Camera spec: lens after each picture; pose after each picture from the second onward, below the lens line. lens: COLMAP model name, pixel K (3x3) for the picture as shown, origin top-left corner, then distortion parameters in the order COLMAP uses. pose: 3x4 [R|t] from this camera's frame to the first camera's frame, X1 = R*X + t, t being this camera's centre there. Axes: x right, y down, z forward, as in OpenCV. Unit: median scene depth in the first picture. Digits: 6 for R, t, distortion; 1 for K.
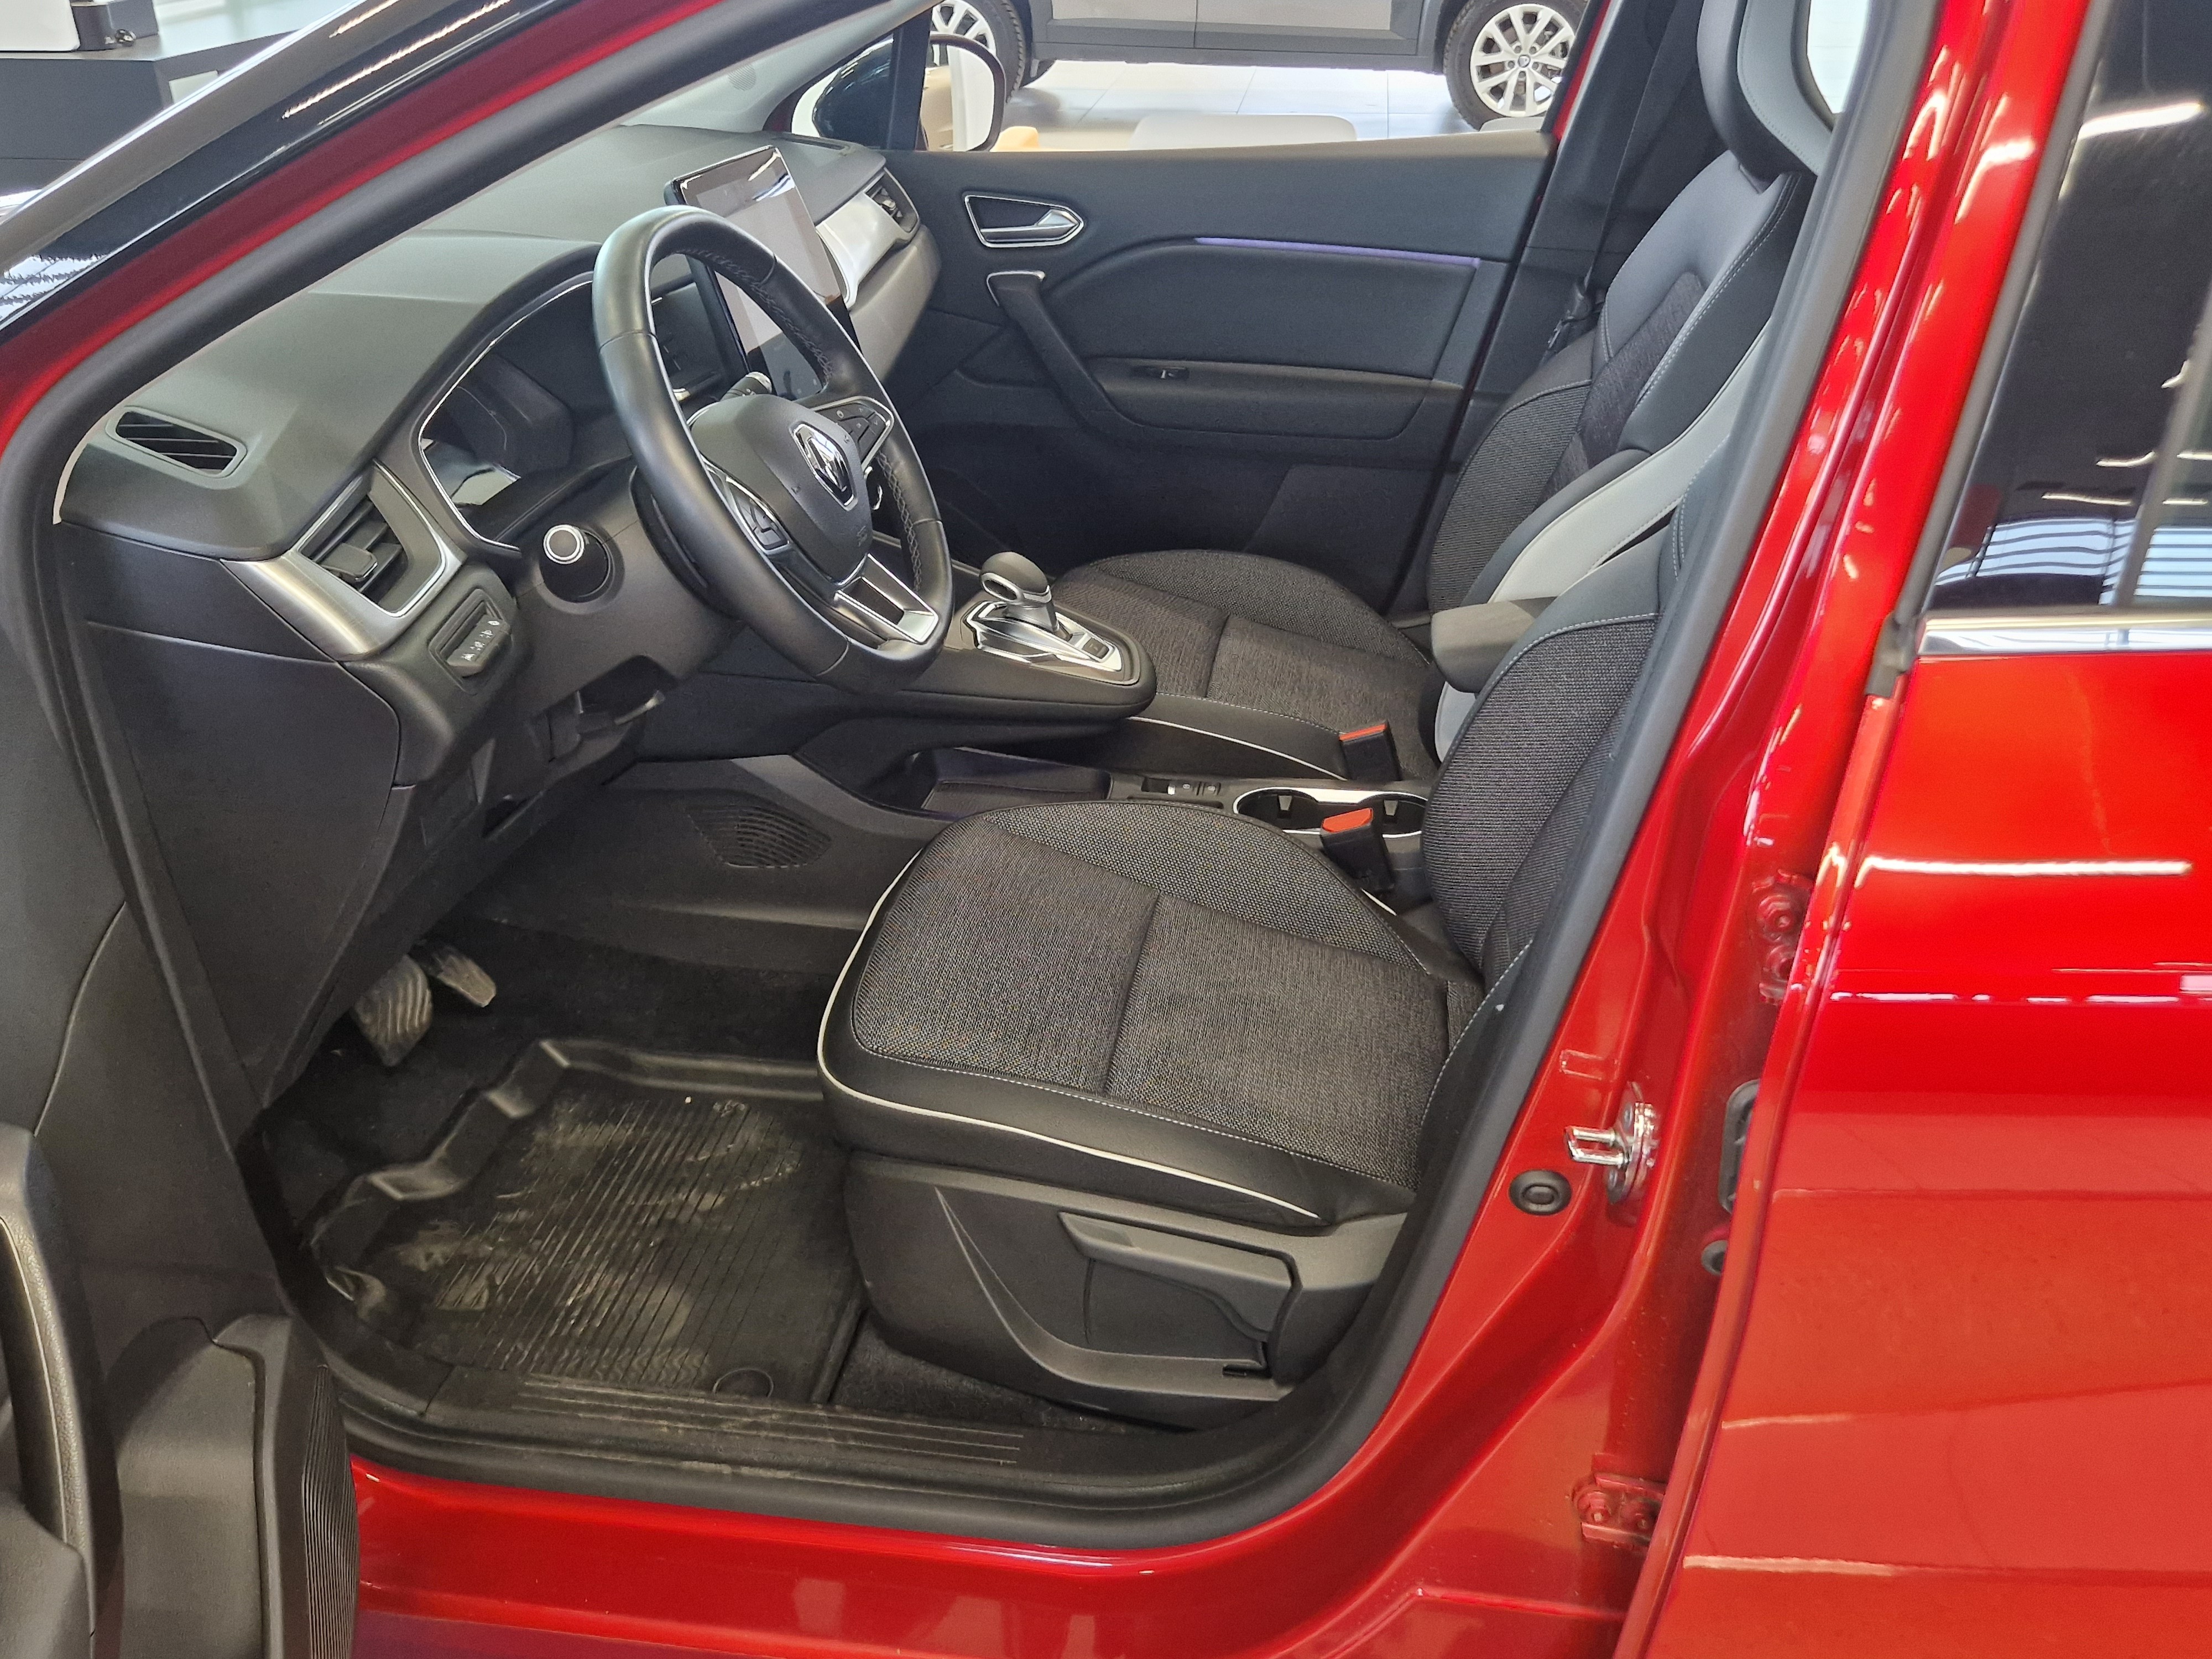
lens RADIAL K [[1948.6, 0, 1106.0], [0, 1948.6, 829.5], [0, 0, 1]] dist [0.070965, 0.002461]
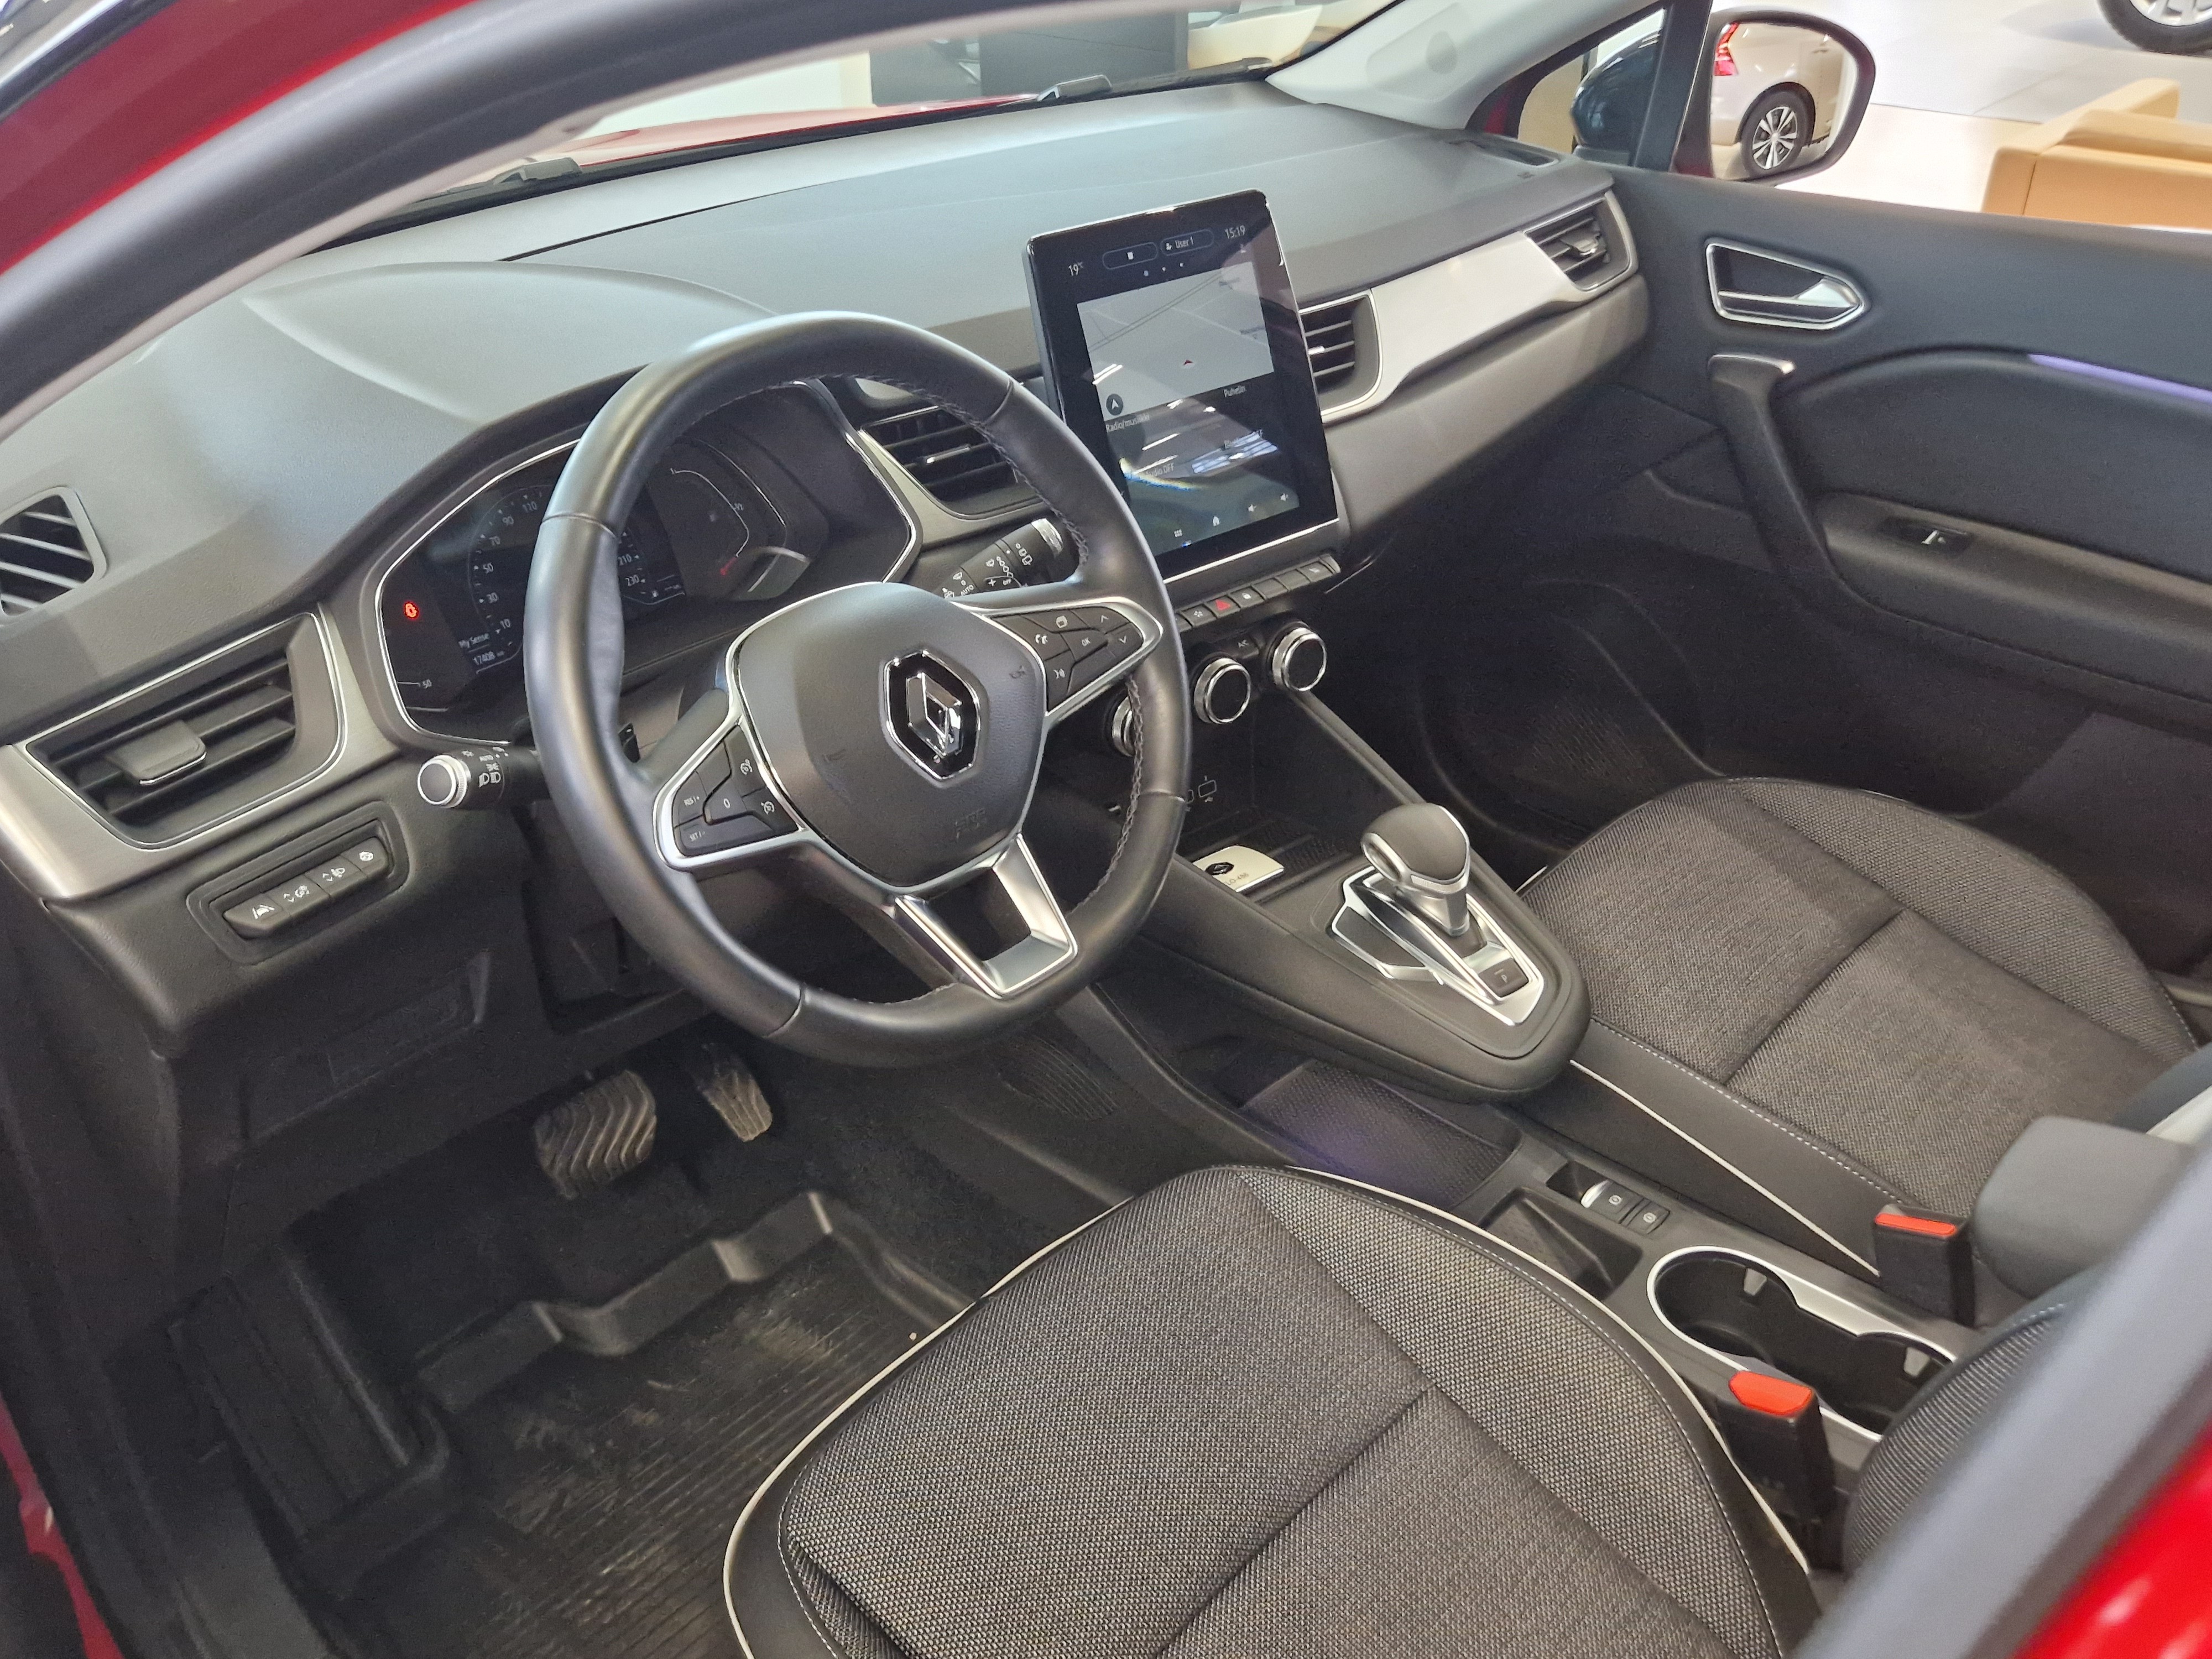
lens RADIAL K [[1960.3, 0, 1117.7], [0, 1960.3, 815.9], [0, 0, 1]] dist [0.029981, -0.002373]
pose [[0.837259, 0.279547, -0.469948, 0.179422], [-0.254073, 0.959917, 0.118347, -0.187401], [0.484194, 0.020314, 0.874725, 0.330250]]
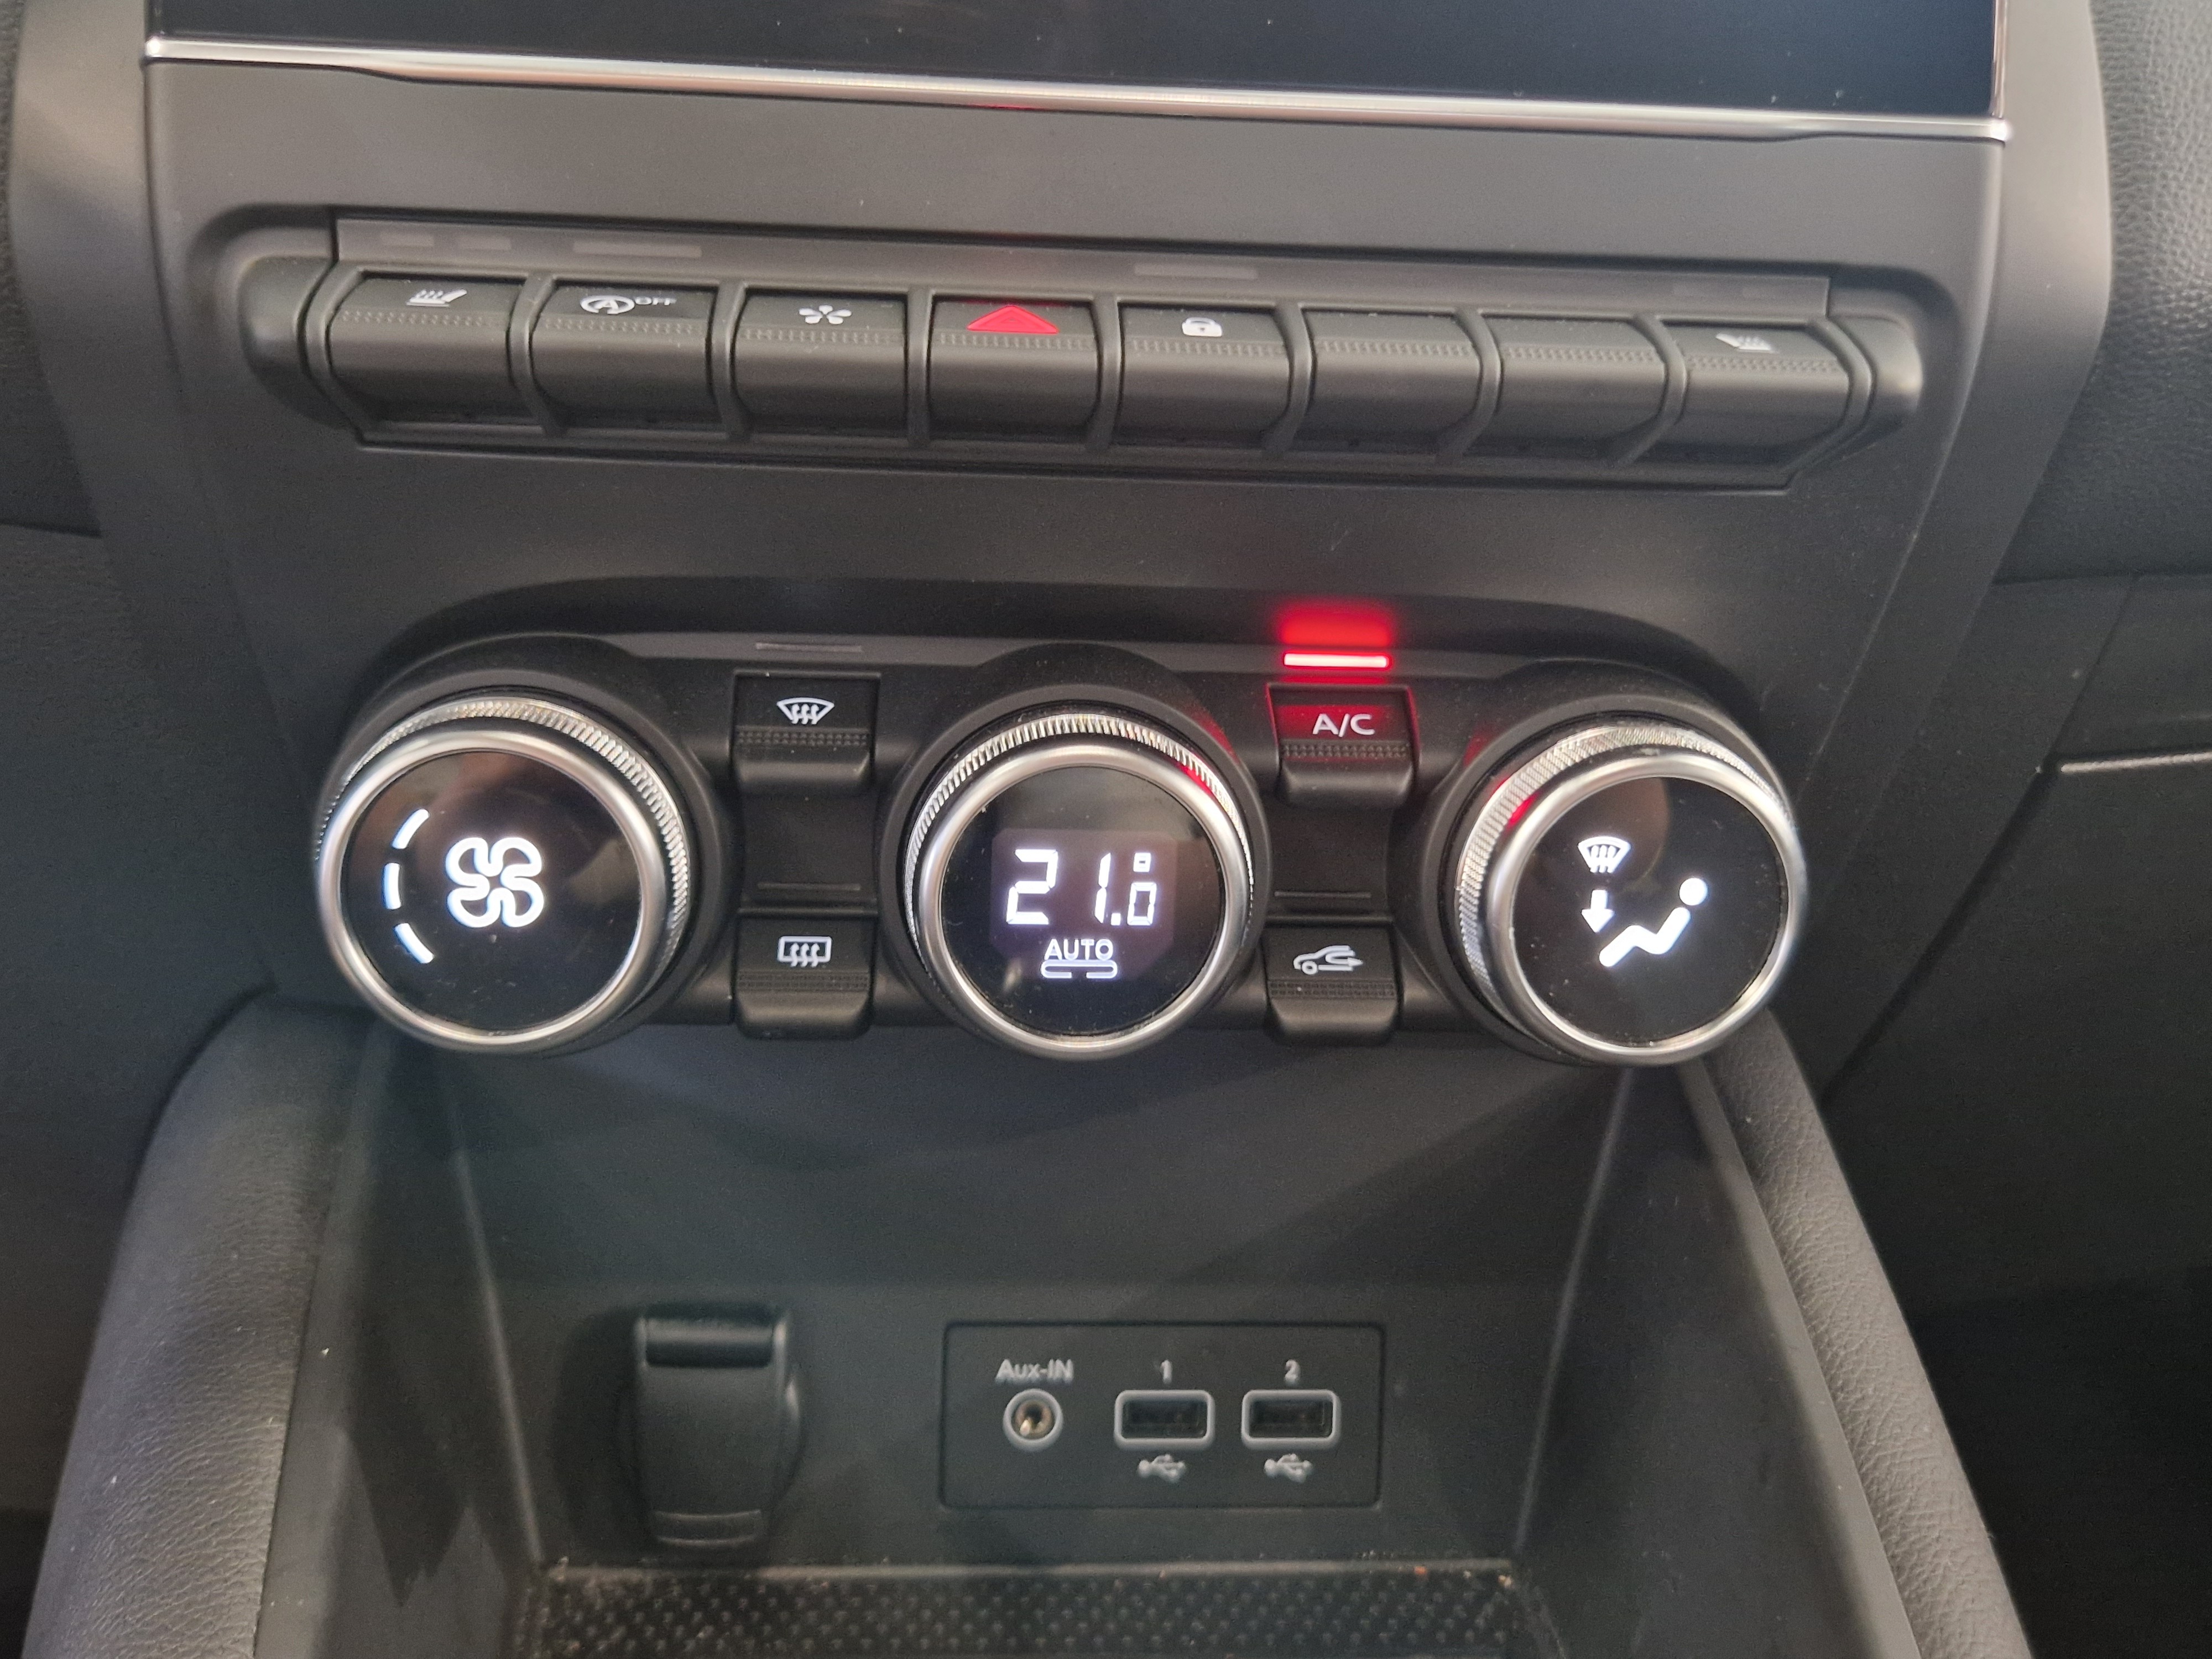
lens RADIAL K [[1960.3, 0, 1117.7], [0, 1960.3, 815.9], [0, 0, 1]] dist [0.029981, -0.002373]
pose [[0.360504, 0.290659, -0.886315, -0.015455], [-0.477421, 0.873806, 0.092368, -0.174167], [0.801315, 0.389846, 0.453778, 0.904263]]
